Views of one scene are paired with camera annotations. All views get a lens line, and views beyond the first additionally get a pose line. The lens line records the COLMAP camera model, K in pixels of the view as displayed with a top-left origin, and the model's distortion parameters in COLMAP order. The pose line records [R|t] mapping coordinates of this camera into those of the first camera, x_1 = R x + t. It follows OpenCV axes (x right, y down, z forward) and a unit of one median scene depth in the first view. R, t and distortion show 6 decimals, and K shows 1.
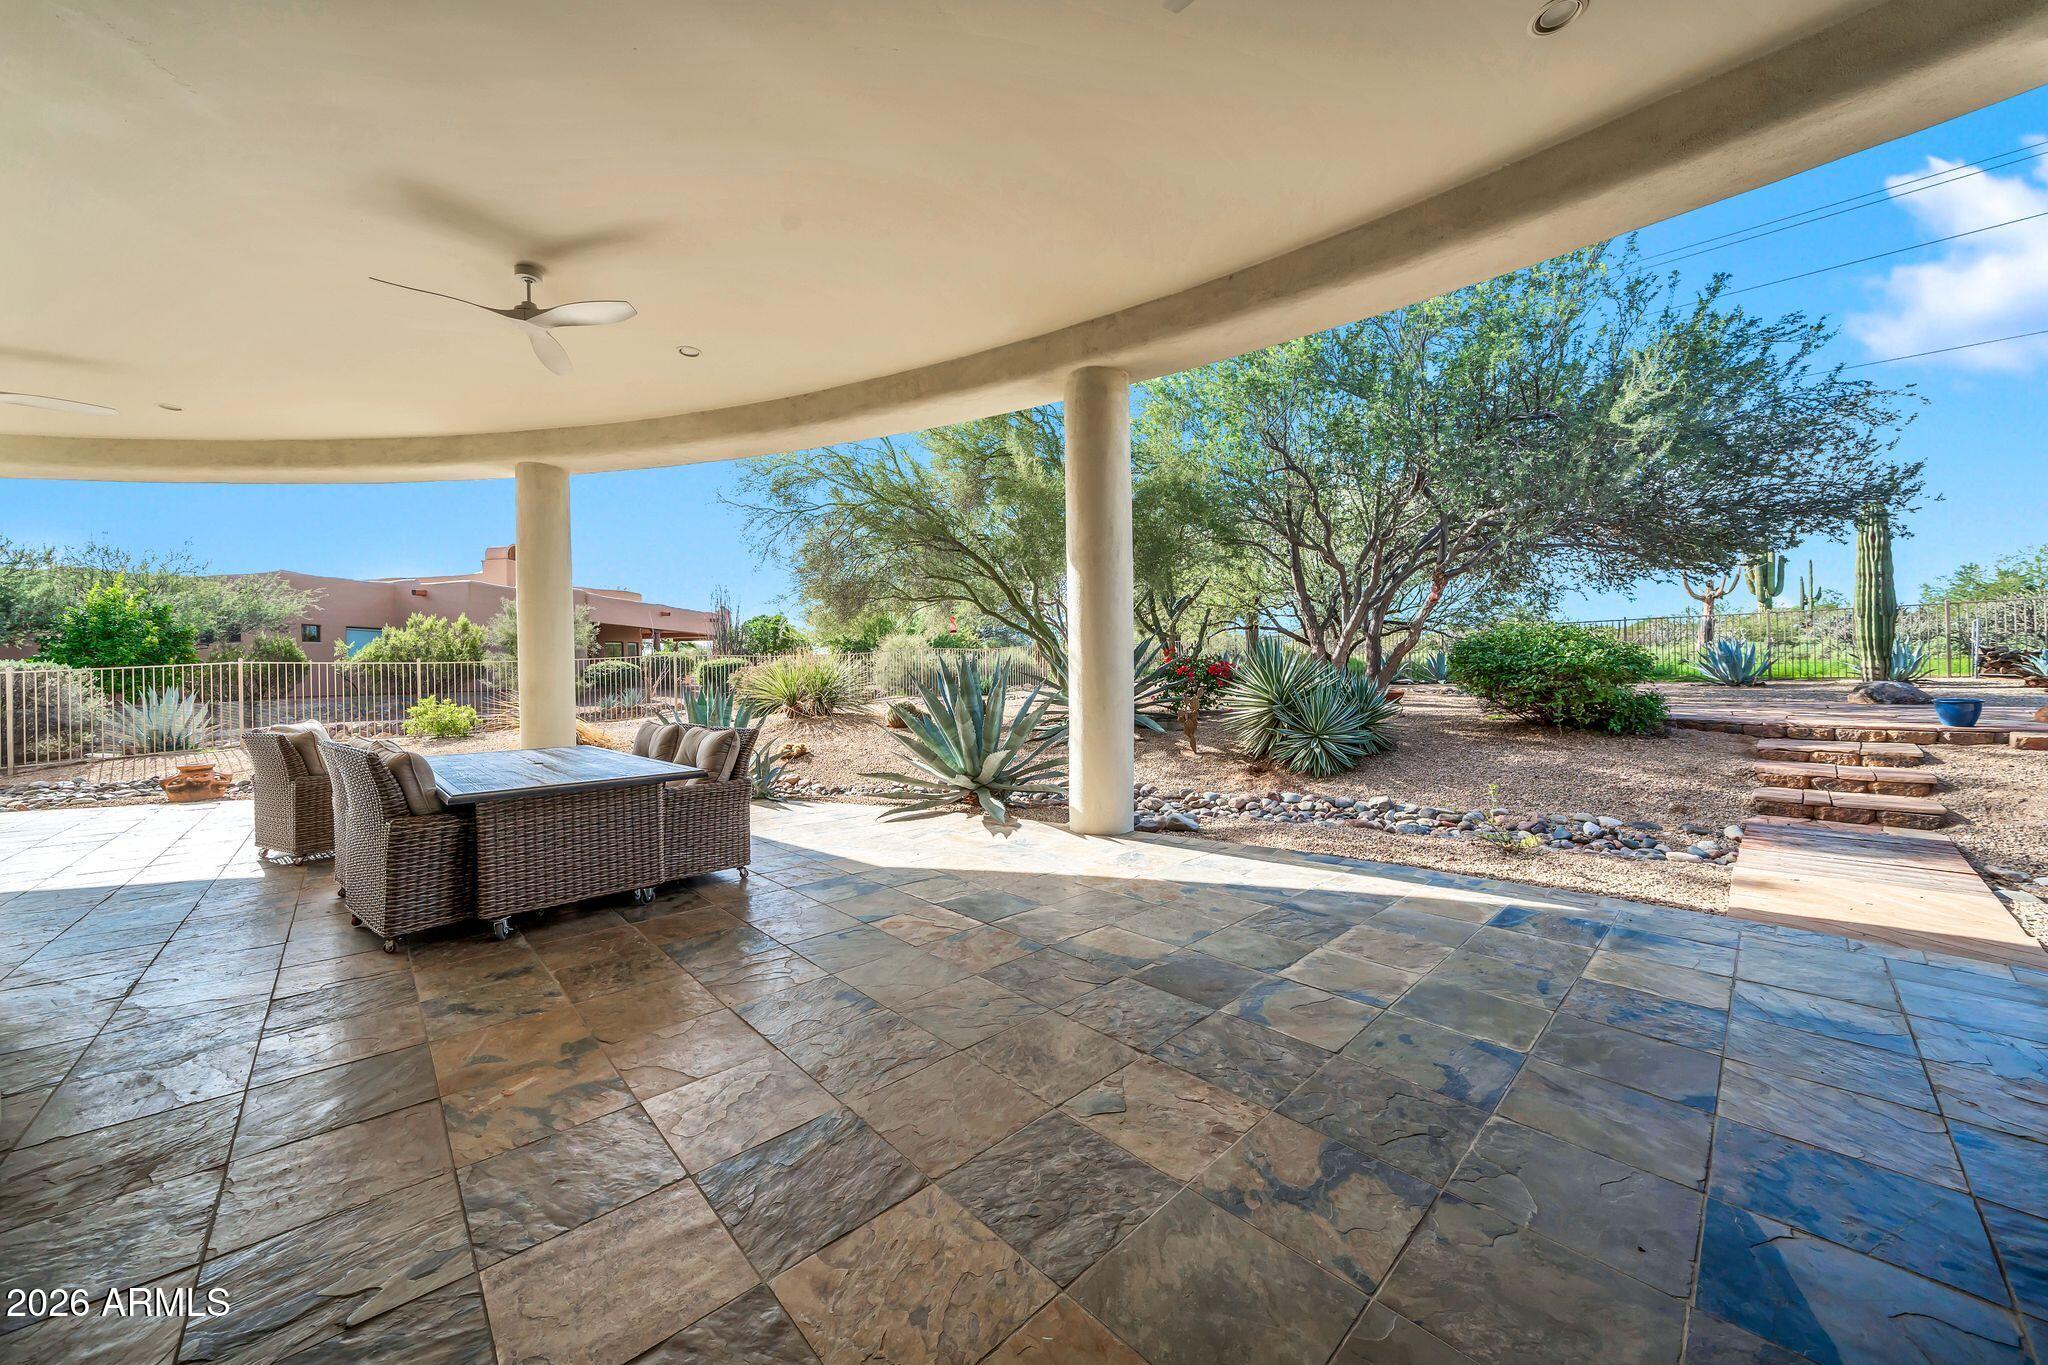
lens RADIAL K [[716.2, 0, 1019.3], [0, 716.2, 674.0], [0, 0, 1]] dist [-0.007985, -0.000097]
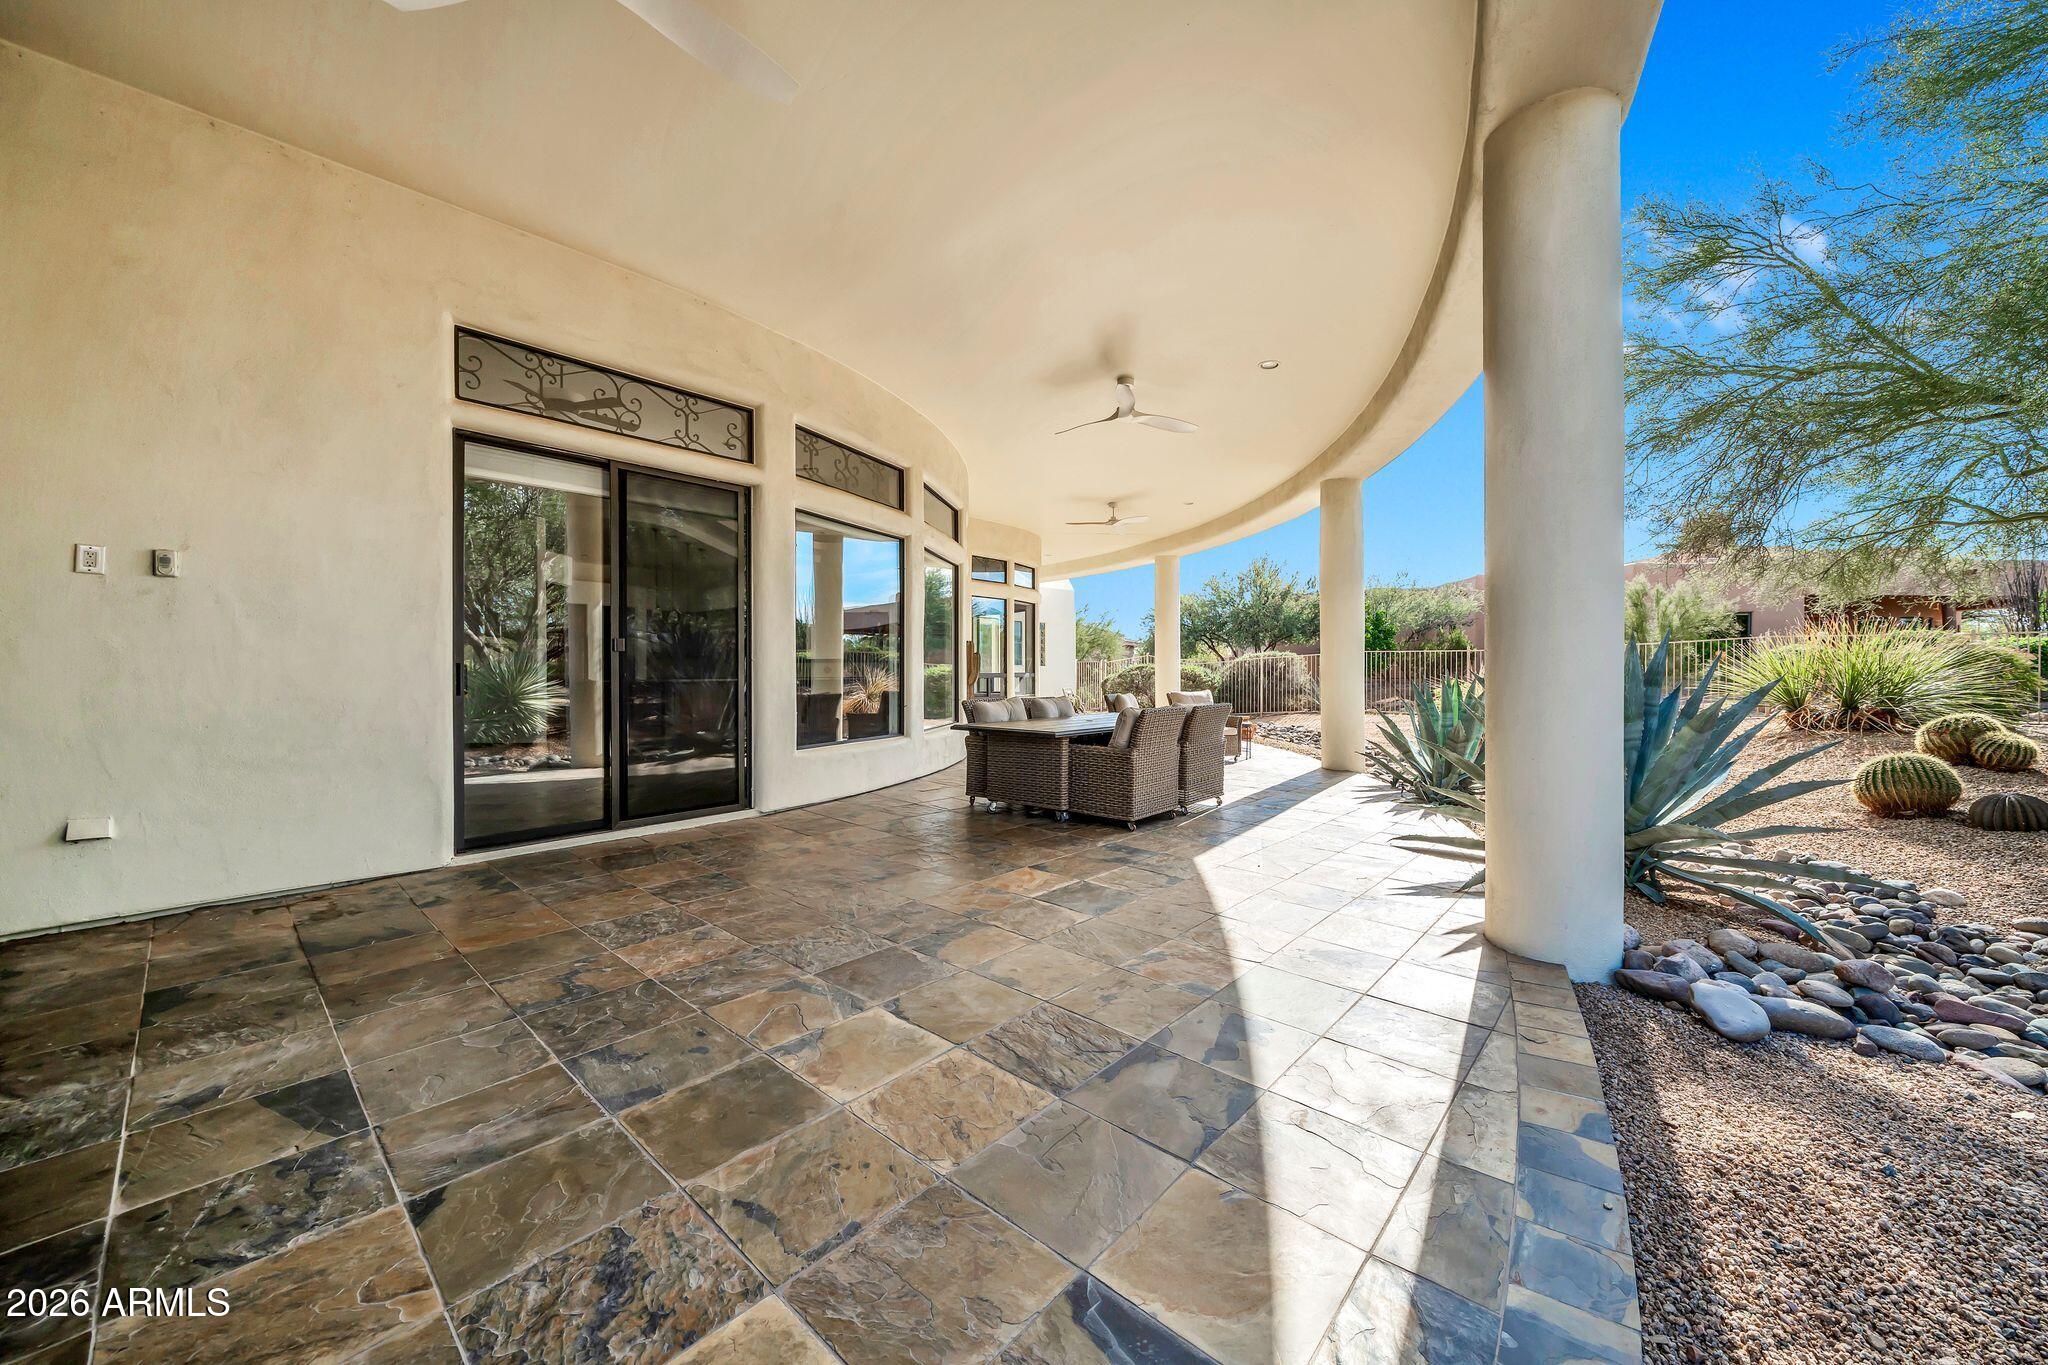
lens RADIAL K [[716.2, 0, 1019.3], [0, 716.2, 674.0], [0, 0, 1]] dist [-0.007985, -0.000097]
pose [[0.107271, 0.021573, -0.993996, 1.145907], [-0.005455, 0.999762, 0.021109, -0.005352], [0.994215, 0.003158, 0.107364, 0.997412]]
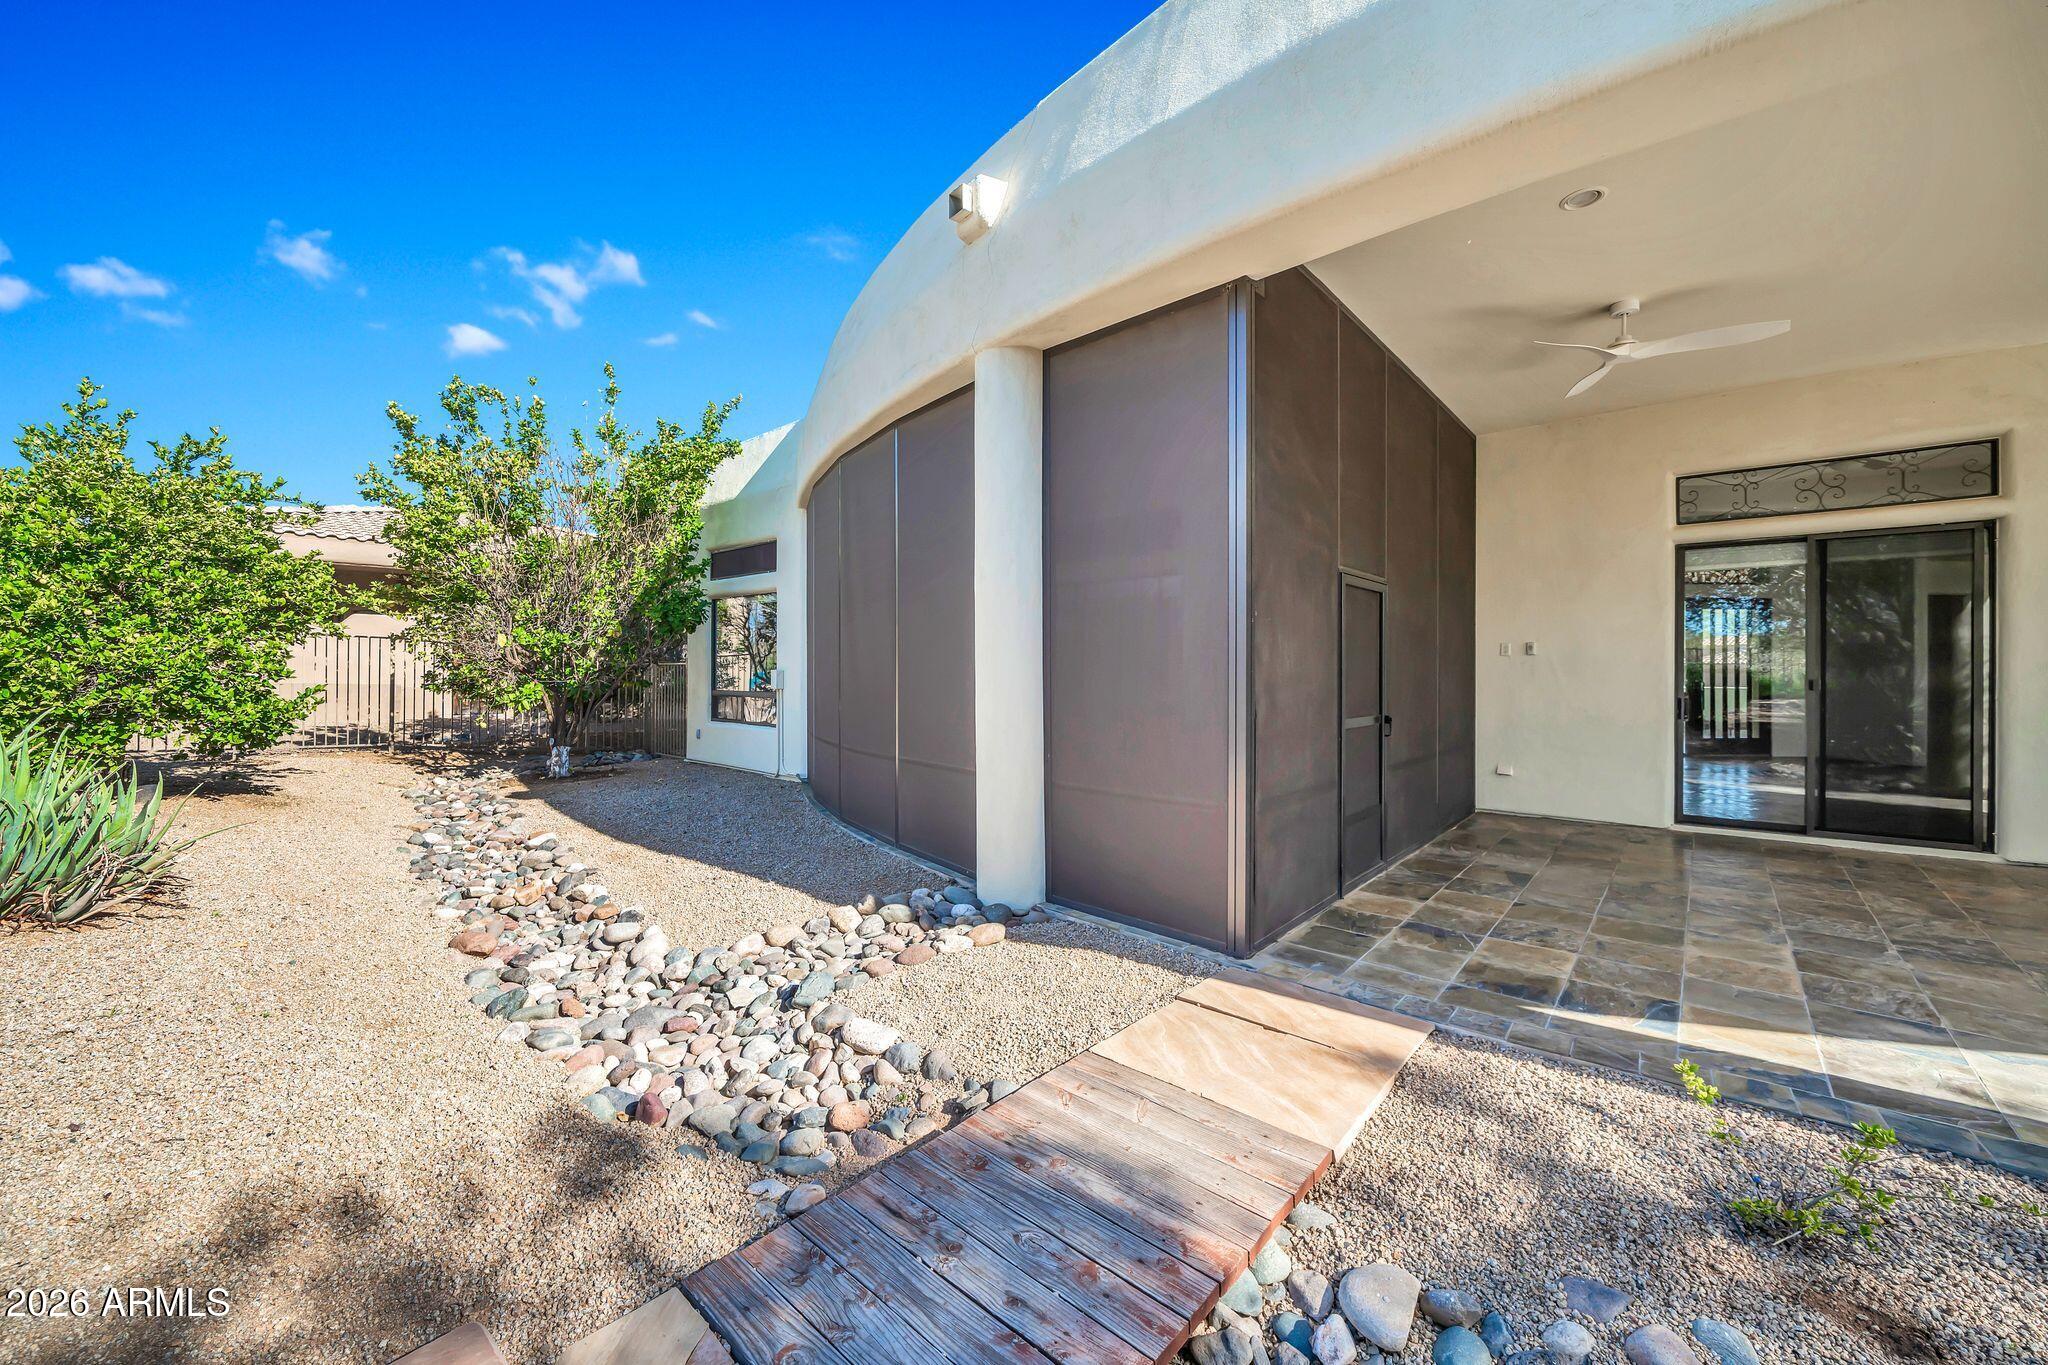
lens RADIAL K [[716.2, 0, 1019.3], [0, 716.2, 674.0], [0, 0, 1]] dist [-0.007985, -0.000097]
pose [[-0.998759, 0.018813, -0.046104, 1.689241], [0.018626, 0.999816, 0.004482, -0.107530], [0.046180, 0.003618, -0.998927, 2.056542]]
